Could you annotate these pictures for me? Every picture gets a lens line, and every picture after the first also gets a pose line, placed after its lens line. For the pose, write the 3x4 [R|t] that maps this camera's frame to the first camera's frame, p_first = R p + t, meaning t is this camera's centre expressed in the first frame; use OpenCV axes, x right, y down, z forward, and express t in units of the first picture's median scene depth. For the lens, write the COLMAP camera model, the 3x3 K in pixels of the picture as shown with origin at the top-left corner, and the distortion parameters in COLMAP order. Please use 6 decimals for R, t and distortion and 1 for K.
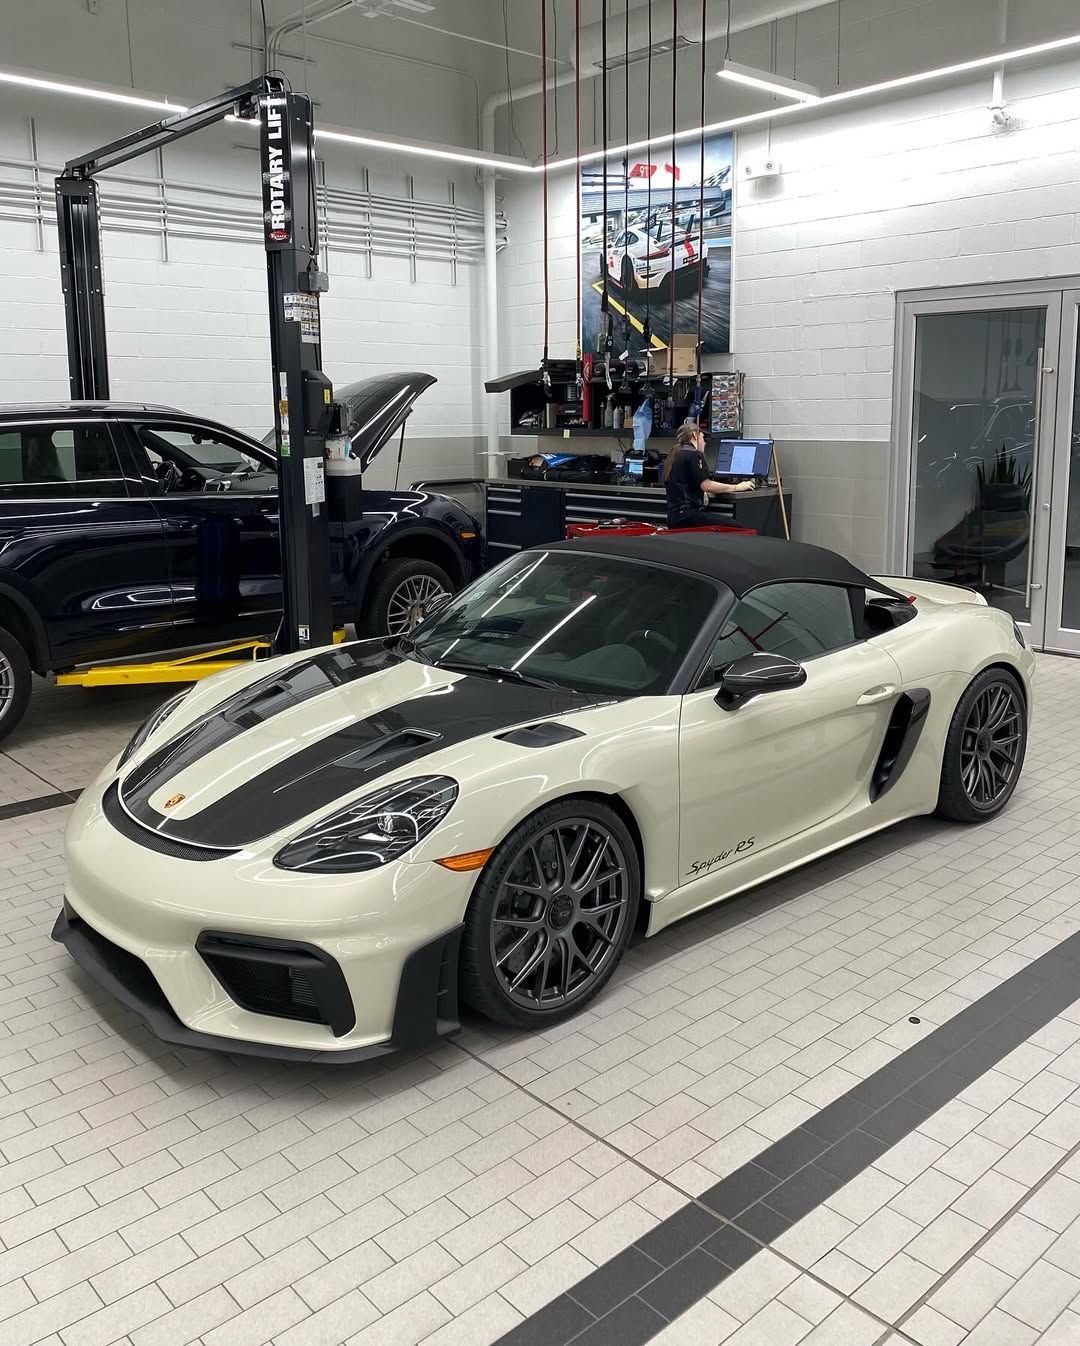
lens RADIAL K [[1145.9, 0, 543.9], [0, 1145.9, 596.6], [0, 0, 1]] dist [0.039517, -0.001410]
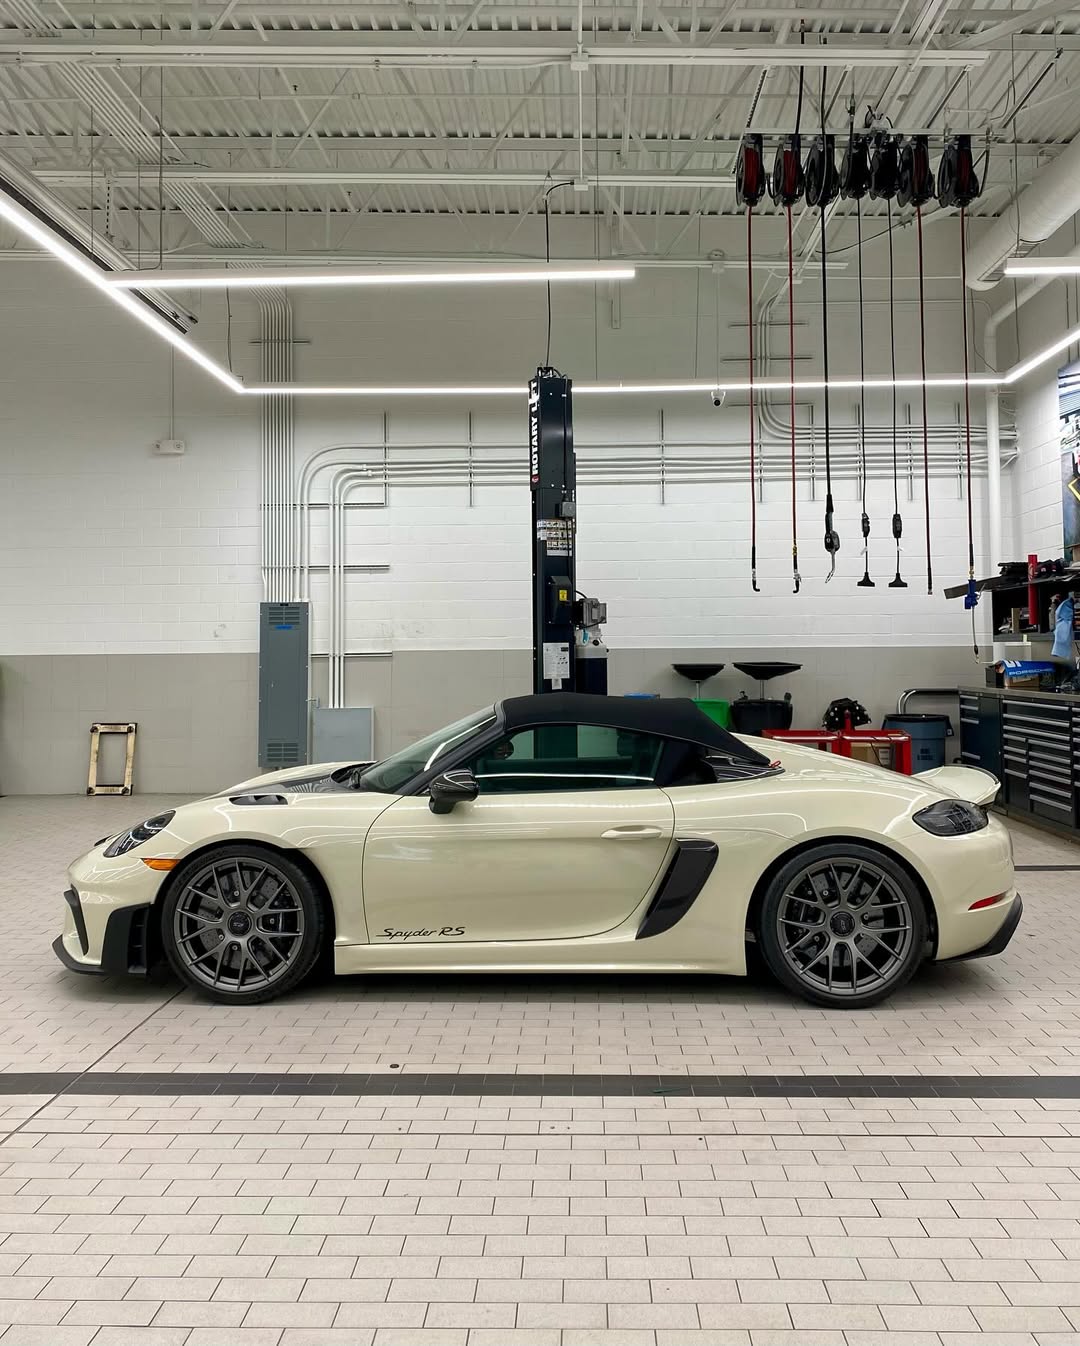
lens RADIAL K [[1145.9, 0, 543.9], [0, 1145.9, 596.6], [0, 0, 1]] dist [0.039517, -0.001410]
pose [[0.720174, -0.031801, -0.693064, 1.133749], [-0.110586, 0.980916, -0.159920, 0.055661], [0.684924, 0.191813, 0.702914, 0.153288]]
